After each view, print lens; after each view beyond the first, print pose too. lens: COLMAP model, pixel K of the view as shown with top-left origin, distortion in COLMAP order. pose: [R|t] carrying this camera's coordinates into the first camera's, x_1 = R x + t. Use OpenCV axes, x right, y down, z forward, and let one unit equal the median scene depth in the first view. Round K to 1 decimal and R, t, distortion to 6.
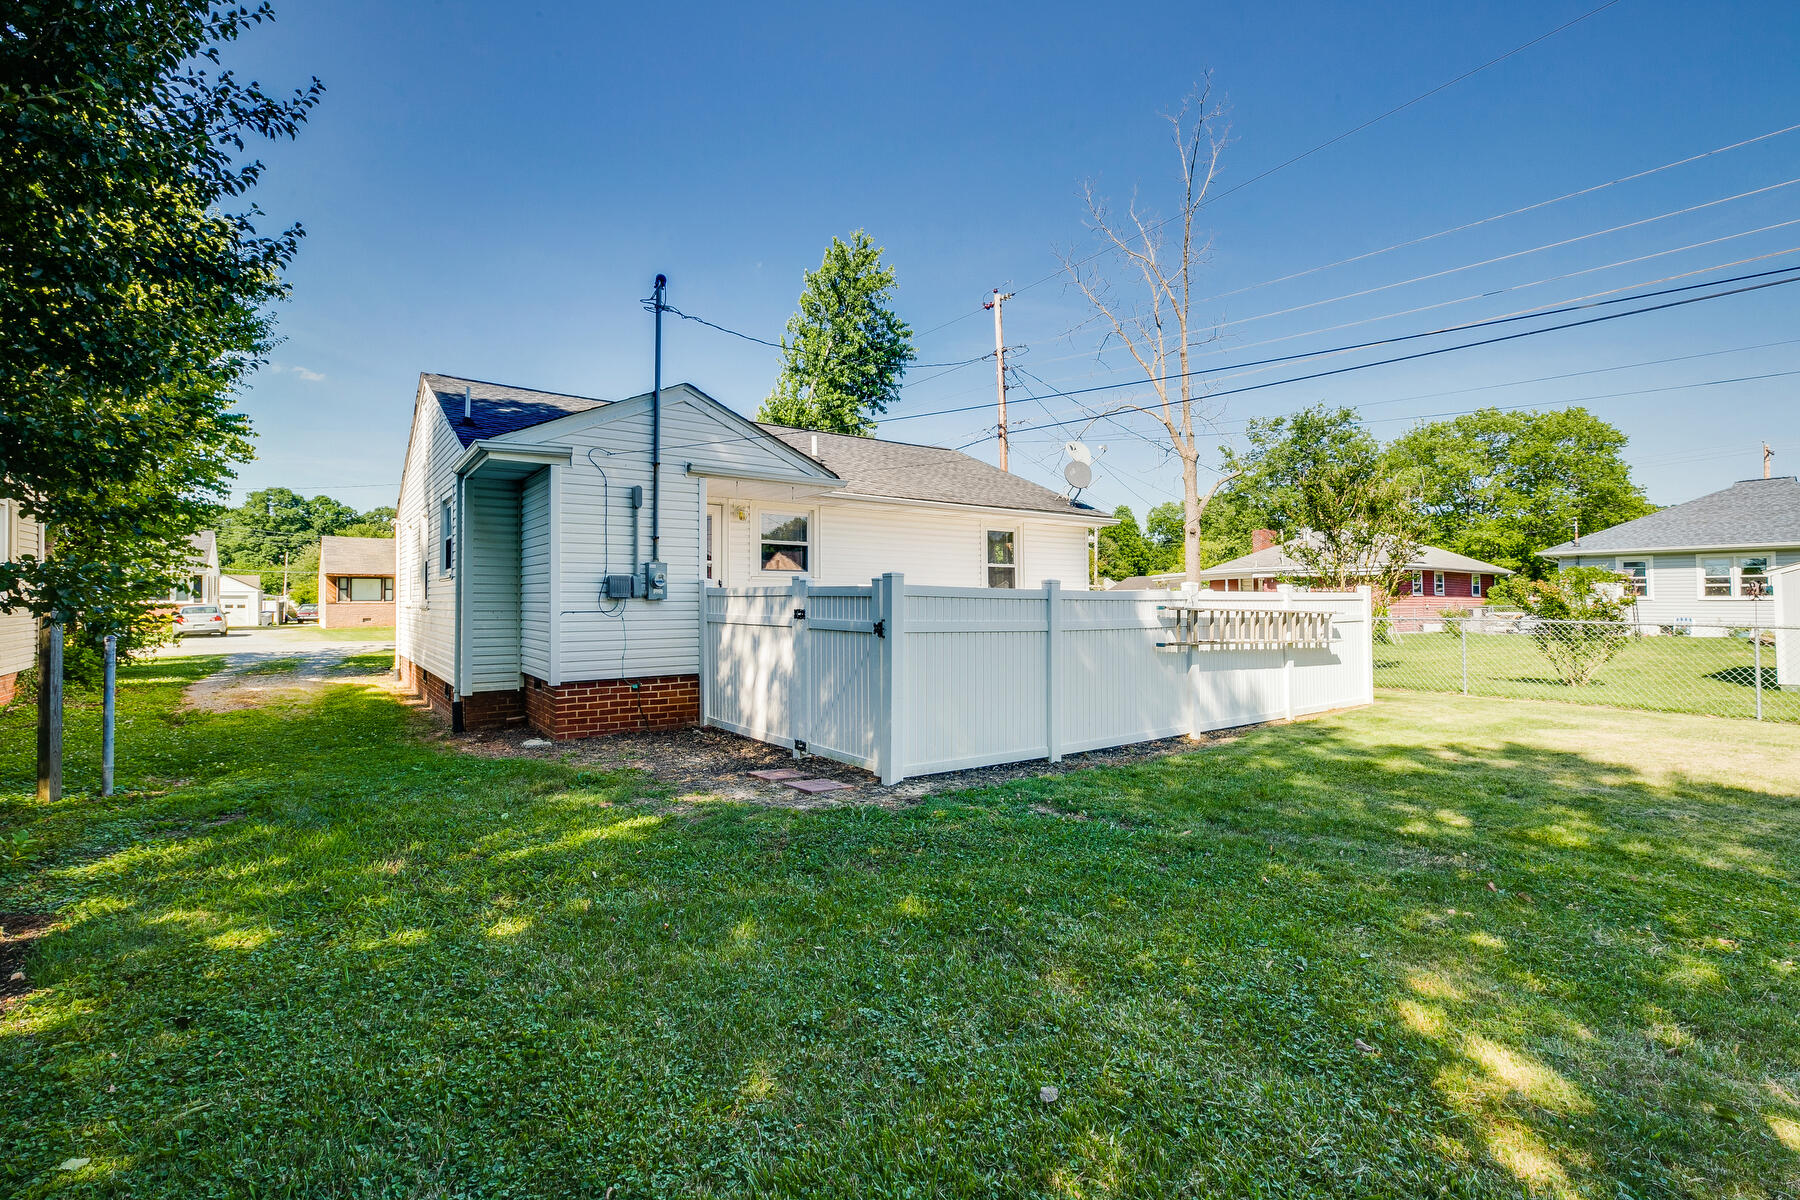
lens RADIAL K [[805.9, 0, 900.1], [0, 805.9, 597.0], [0, 0, 1]] dist [0.001383, 0.000375]
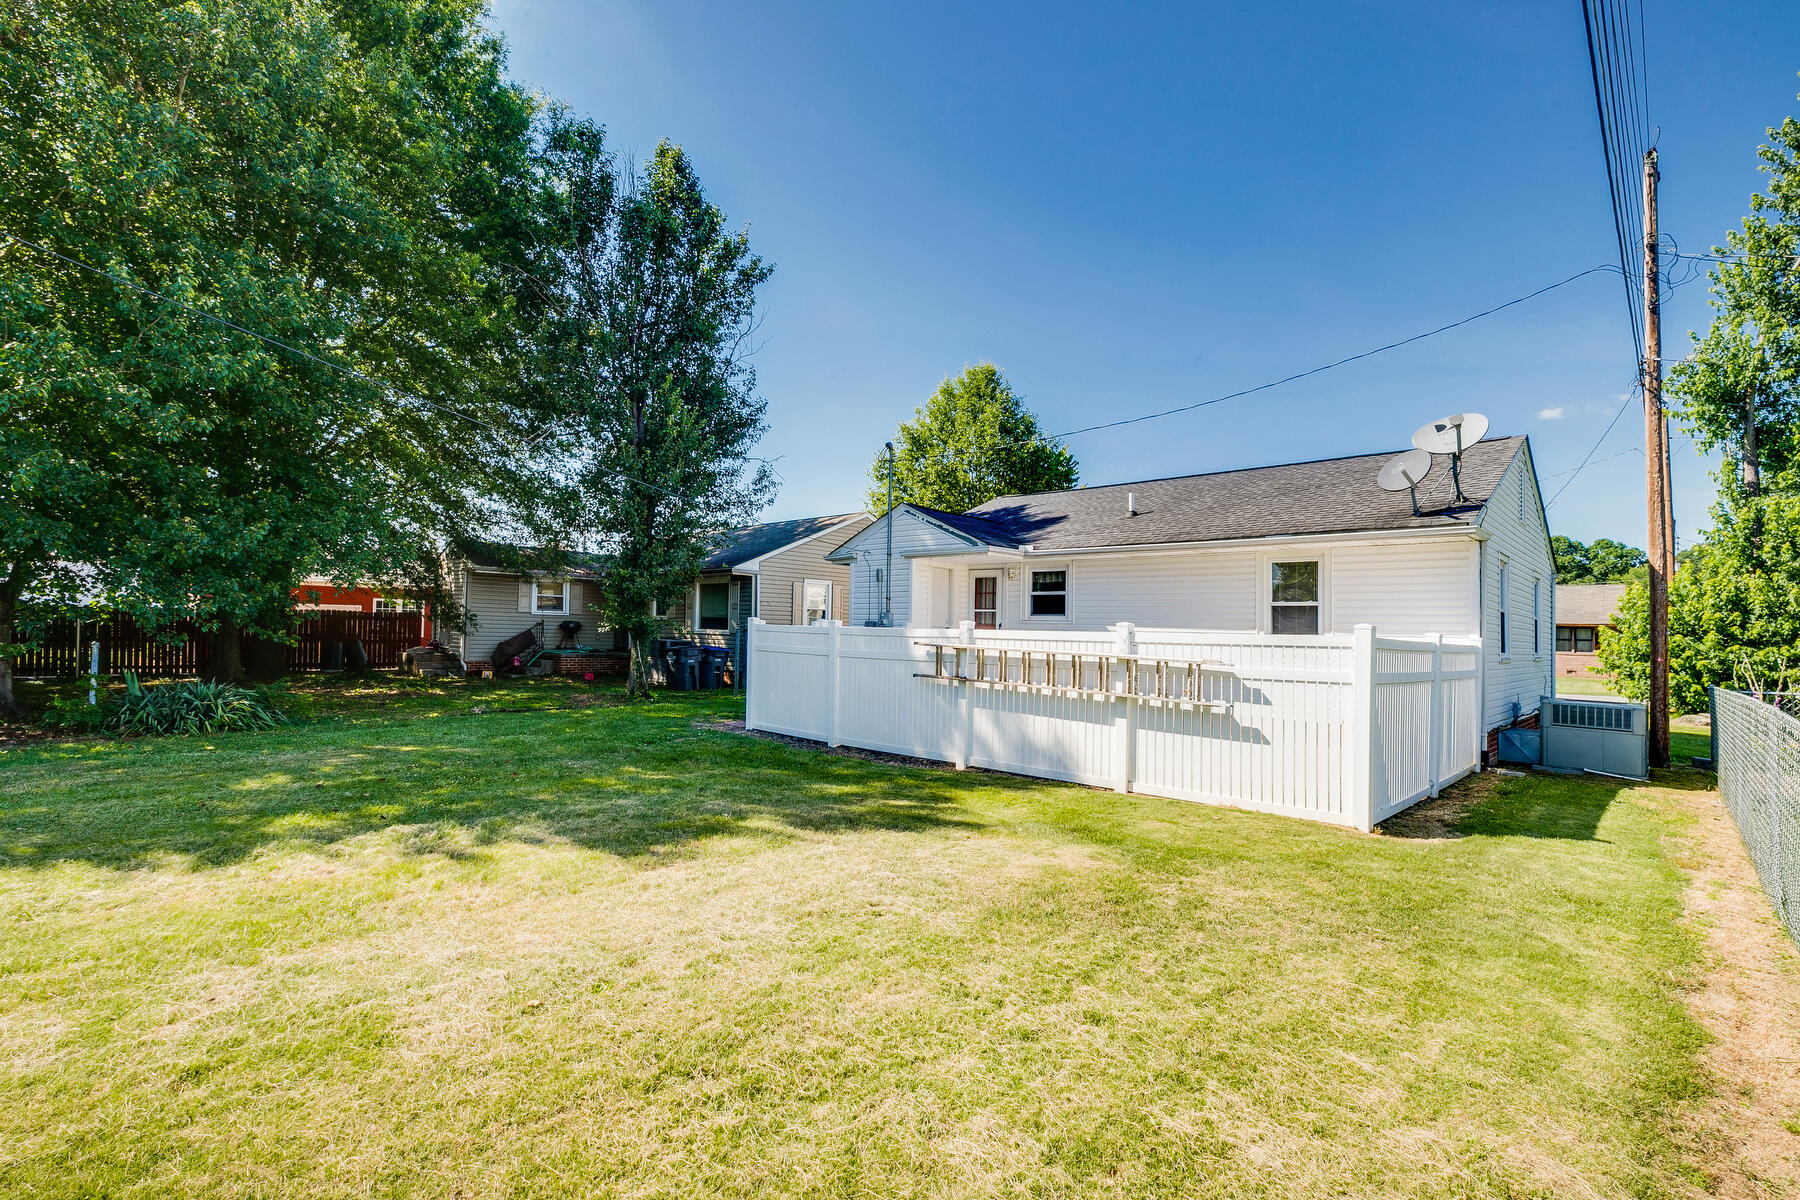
lens RADIAL K [[805.9, 0, 900.1], [0, 805.9, 597.0], [0, 0, 1]] dist [0.001383, 0.000375]
pose [[0.189420, -0.039162, -0.981115, 1.366369], [-0.021204, 0.998808, -0.043962, -0.001307], [0.981667, 0.029131, 0.188364, 0.703241]]
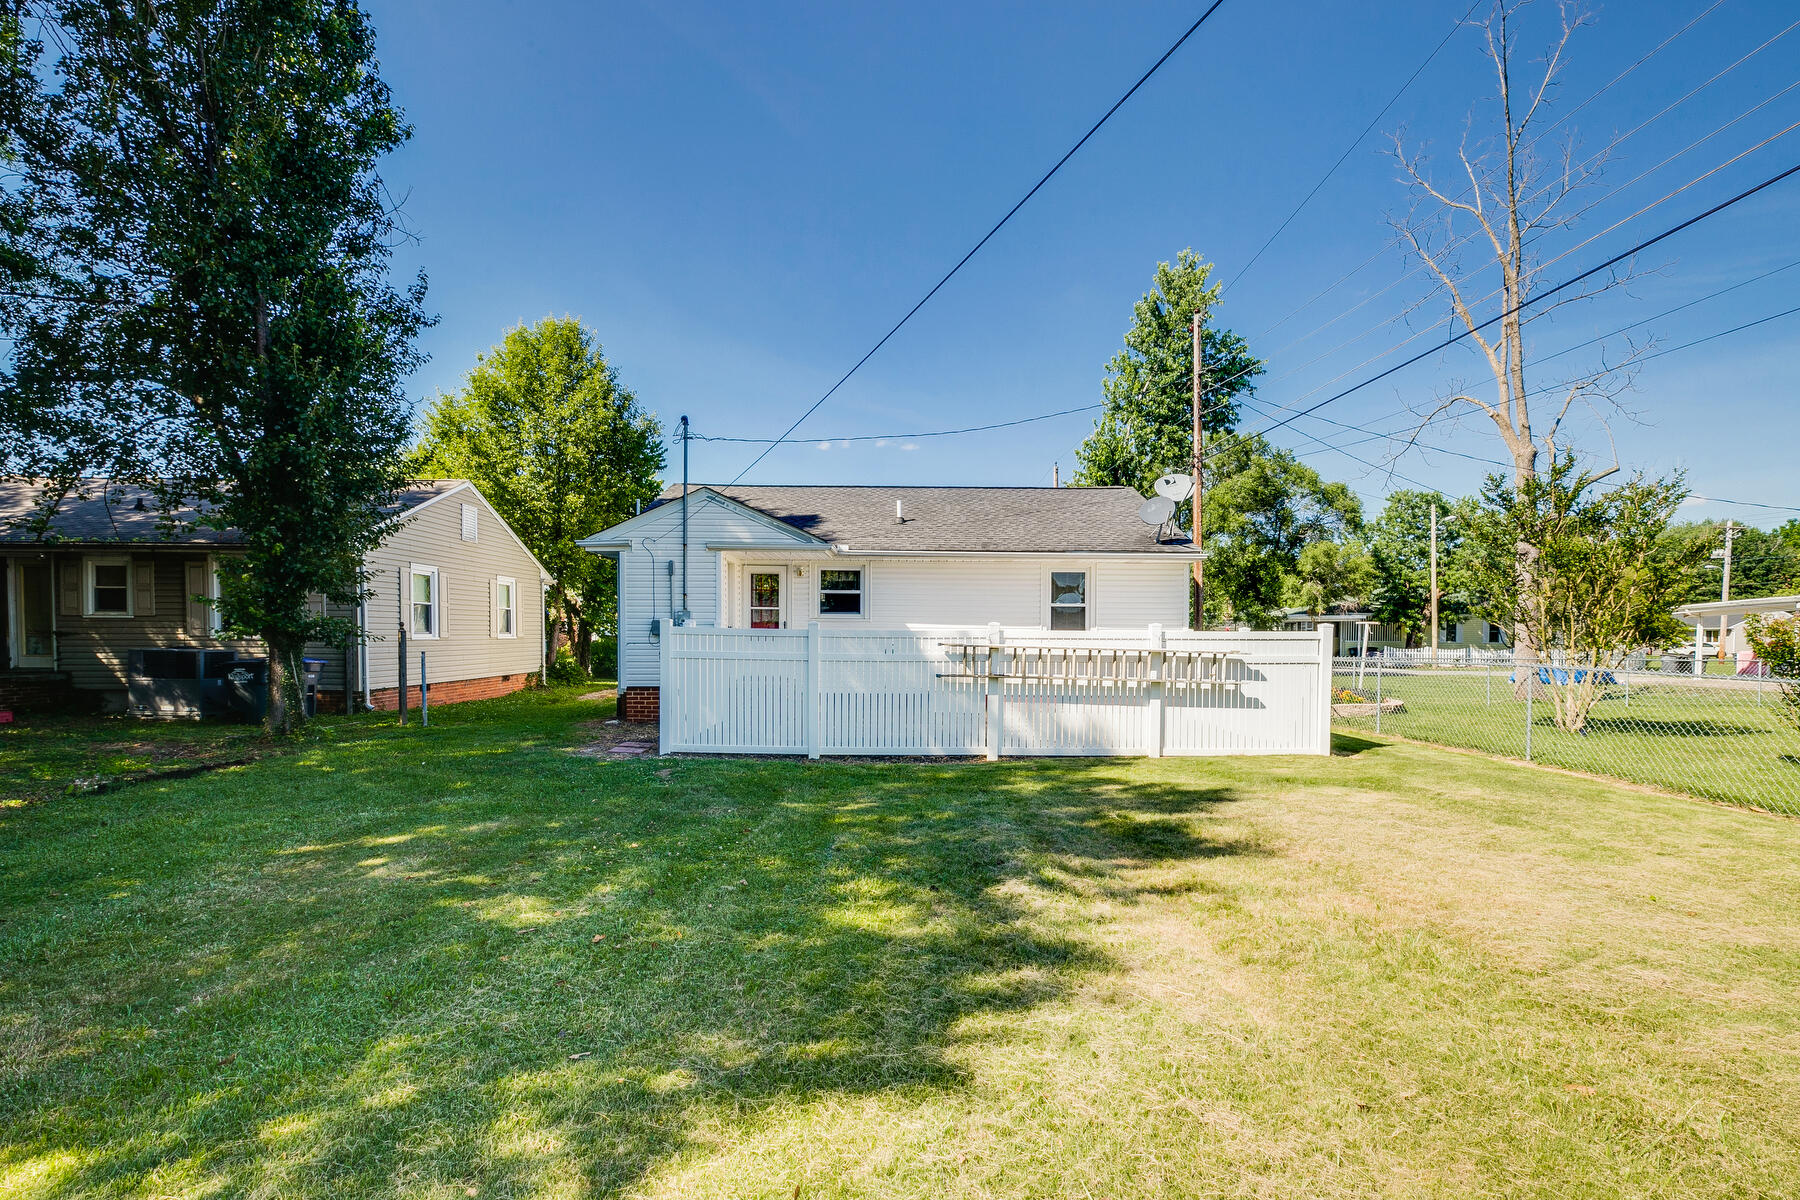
lens RADIAL K [[820.5, 0, 895.2], [0, 820.5, 676.5], [0, 0, 1]] dist [0.001195, 0.000251]
pose [[0.810491, 0.033264, -0.584805, 0.908188], [-0.002722, 0.998589, 0.053028, -0.002902], [0.585744, -0.041387, 0.809438, -0.012581]]
